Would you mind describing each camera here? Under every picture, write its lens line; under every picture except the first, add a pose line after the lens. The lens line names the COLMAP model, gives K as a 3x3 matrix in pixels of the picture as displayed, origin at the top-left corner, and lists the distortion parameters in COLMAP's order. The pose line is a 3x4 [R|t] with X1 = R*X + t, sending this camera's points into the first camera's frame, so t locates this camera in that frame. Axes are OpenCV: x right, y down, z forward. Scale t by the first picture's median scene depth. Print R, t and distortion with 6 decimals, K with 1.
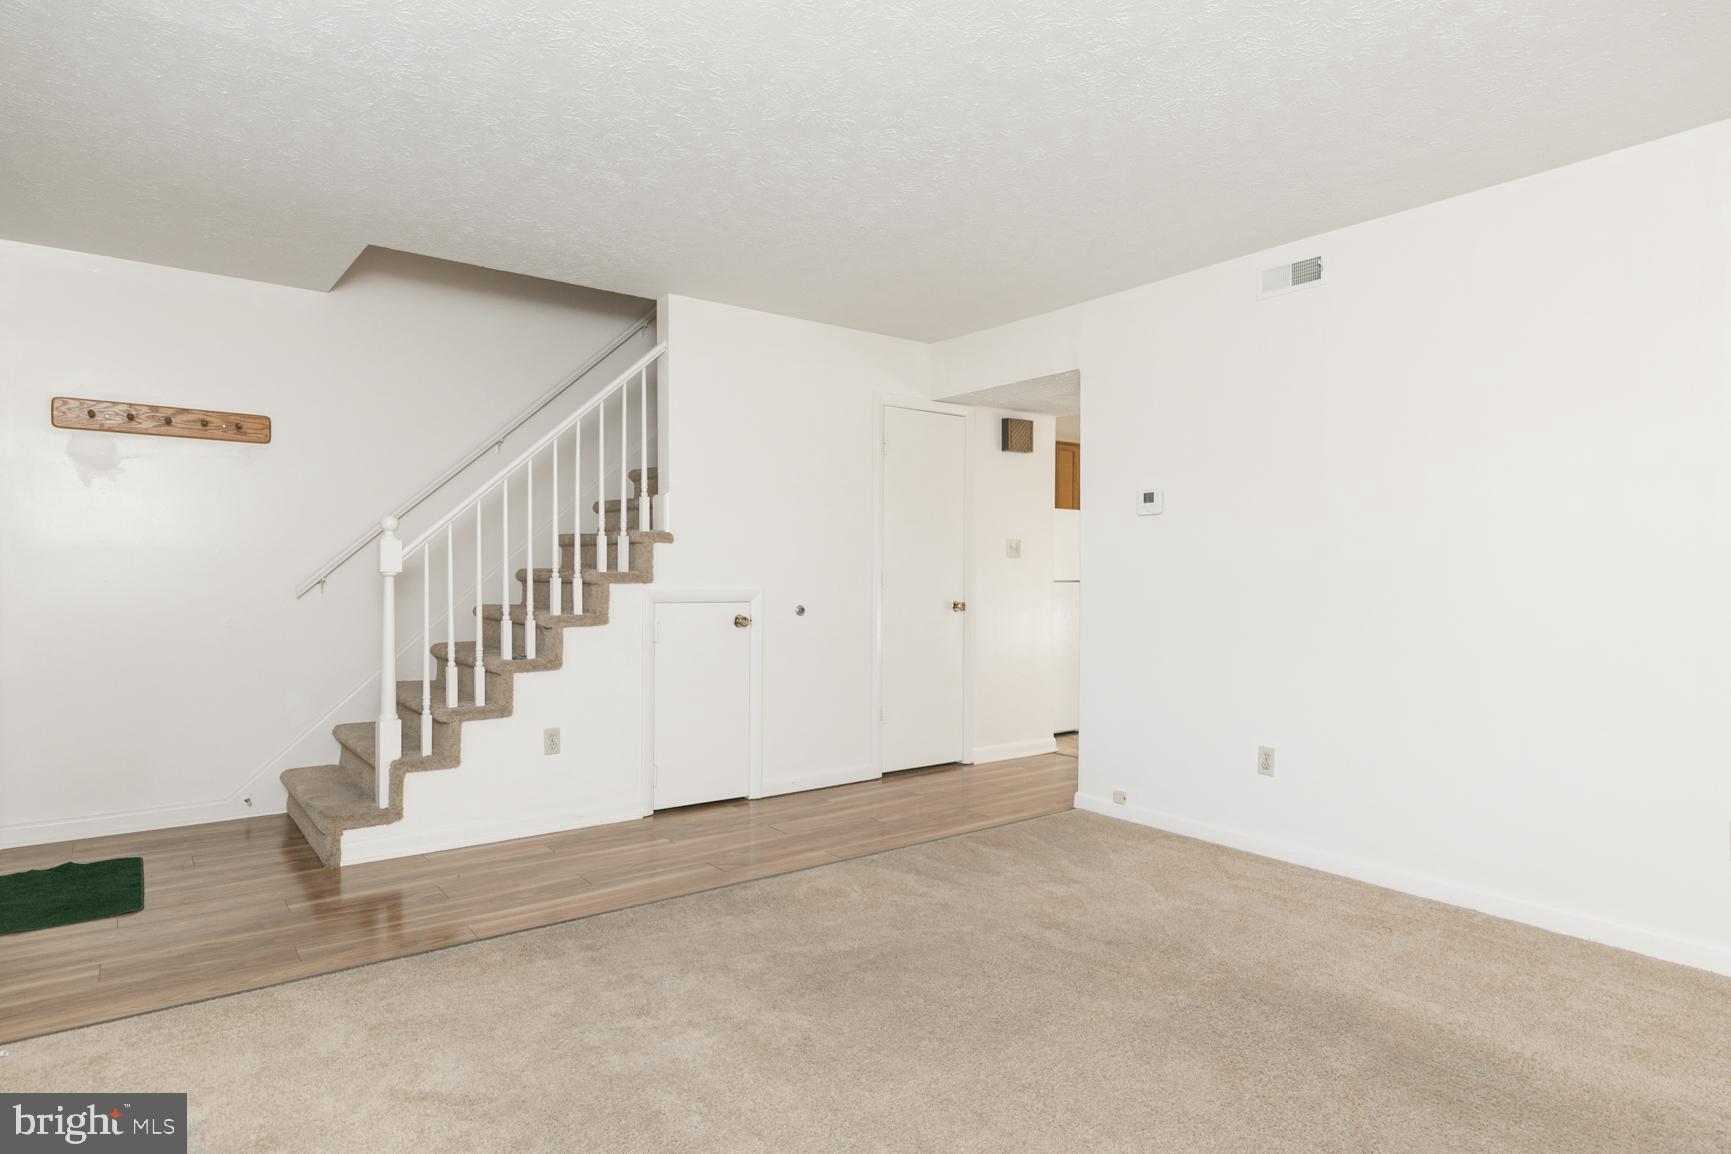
lens RADIAL K [[976.9, 0, 859.0], [0, 976.9, 577.8], [0, 0, 1]] dist [0.036758, -0.001096]
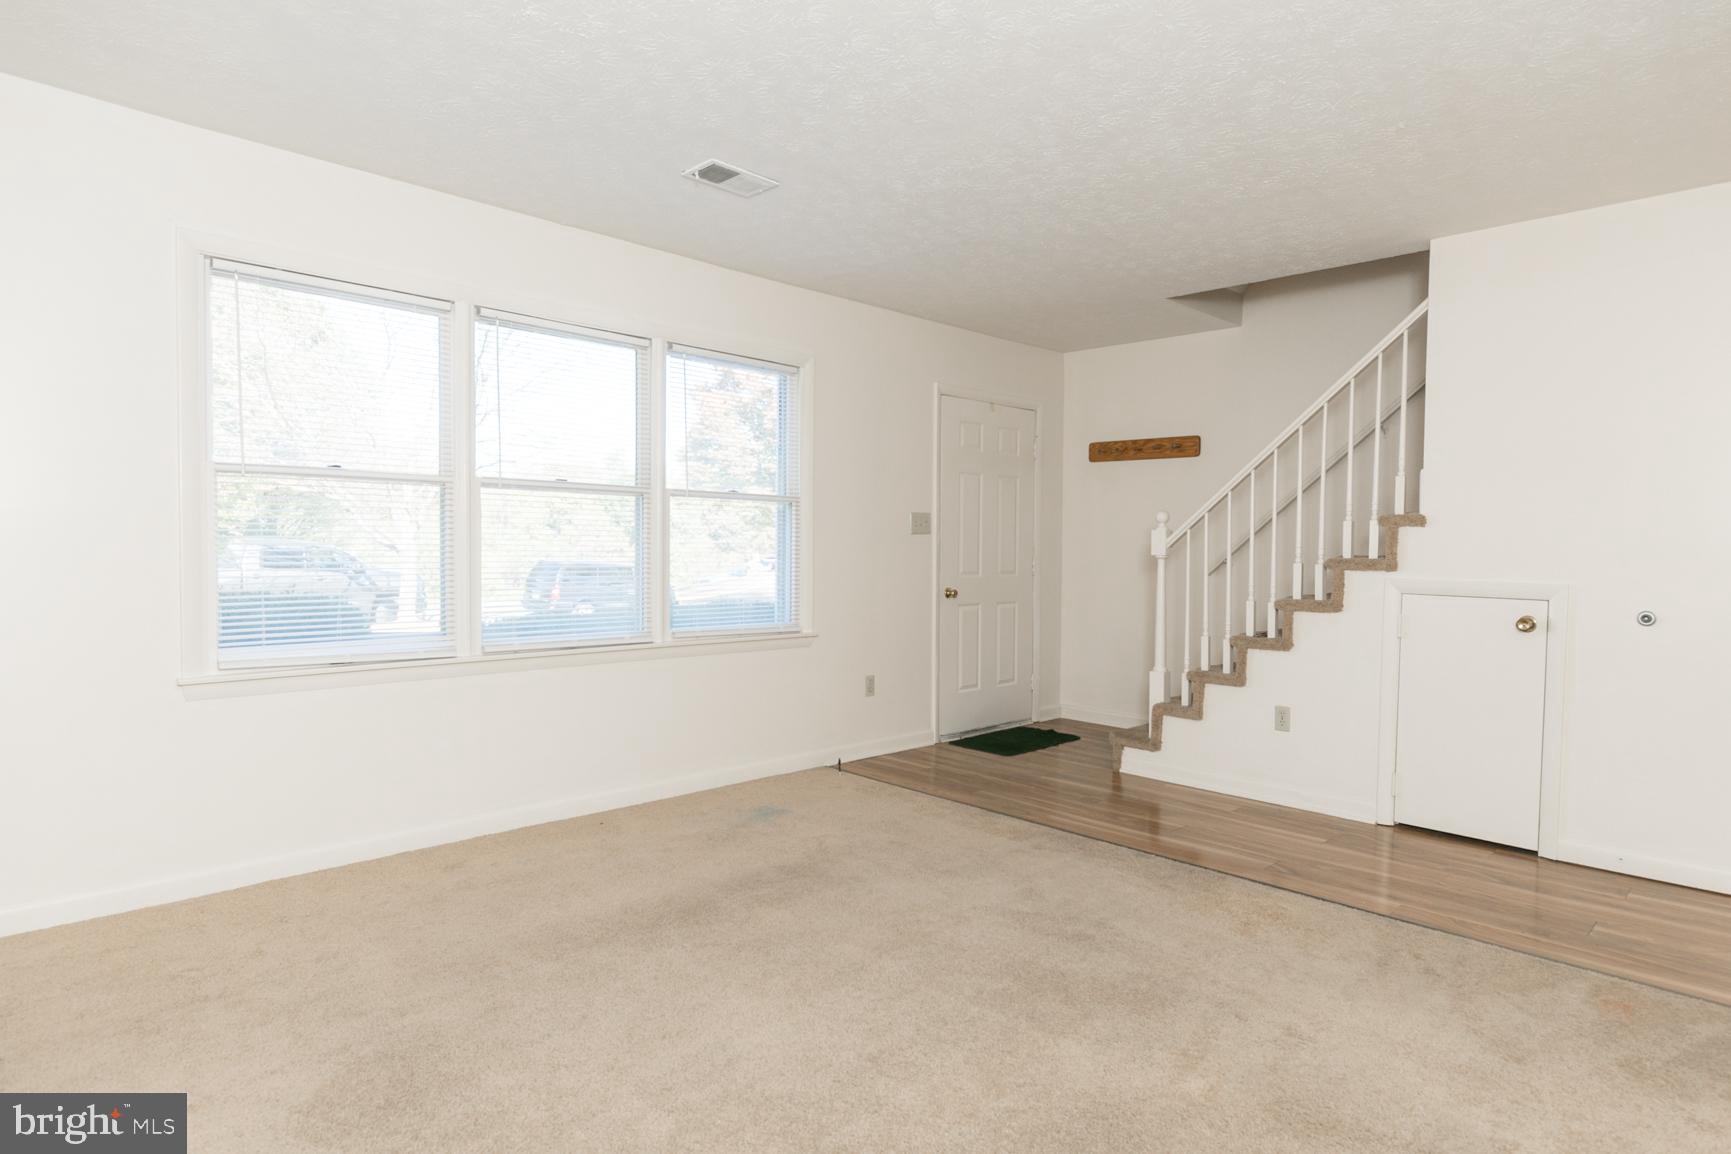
lens RADIAL K [[958.7, 0, 859.8], [0, 958.7, 576.1], [0, 0, 1]] dist [0.093727, -0.001172]
pose [[0.156968, 0.034667, -0.986995, 0.650265], [-0.013882, 0.999362, 0.032893, -0.014392], [0.987506, 0.008538, 0.157349, 0.389161]]
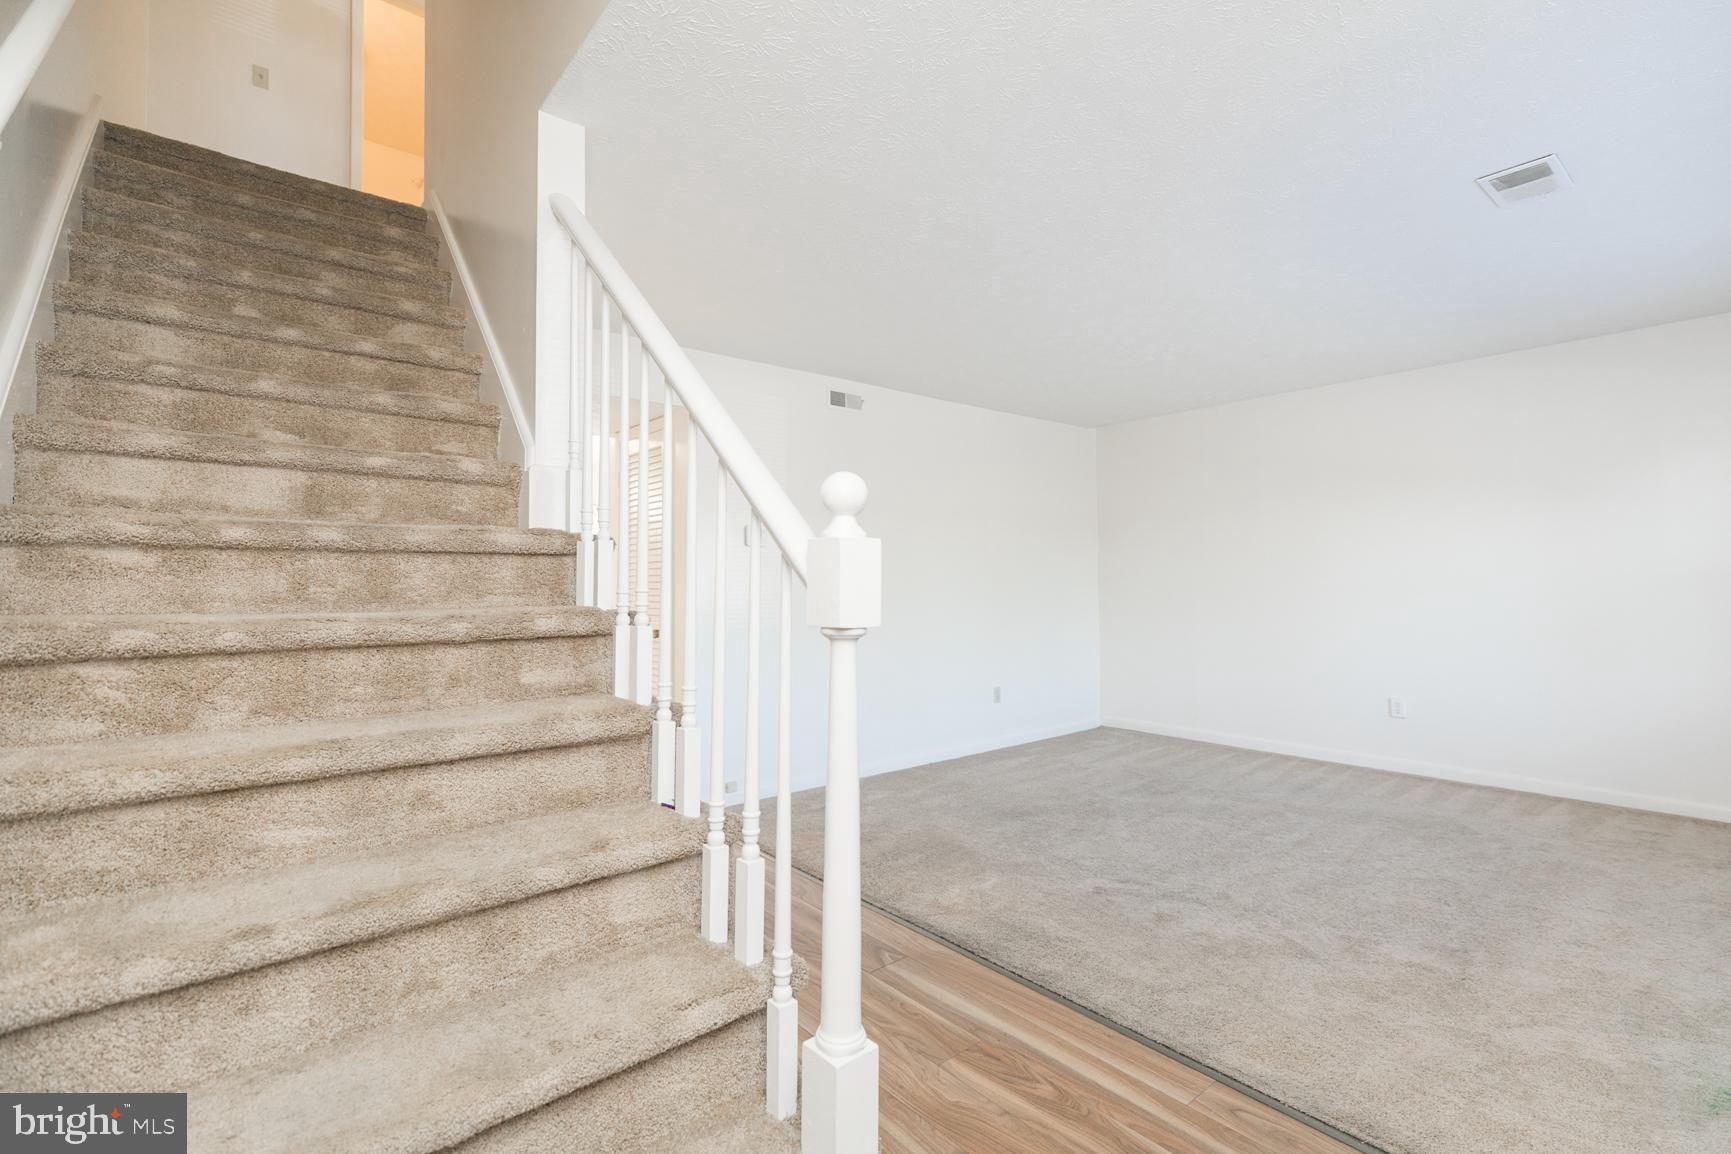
lens RADIAL K [[784.7, 0, 870.3], [0, 784.7, 575.7], [0, 0, 1]] dist [0.006416, 0.000382]
pose [[-0.073968, 0.001462, 0.997260, -0.700478], [0.006258, 0.999980, -0.001002, -0.021950], [-0.997241, 0.006167, -0.073976, 0.936997]]
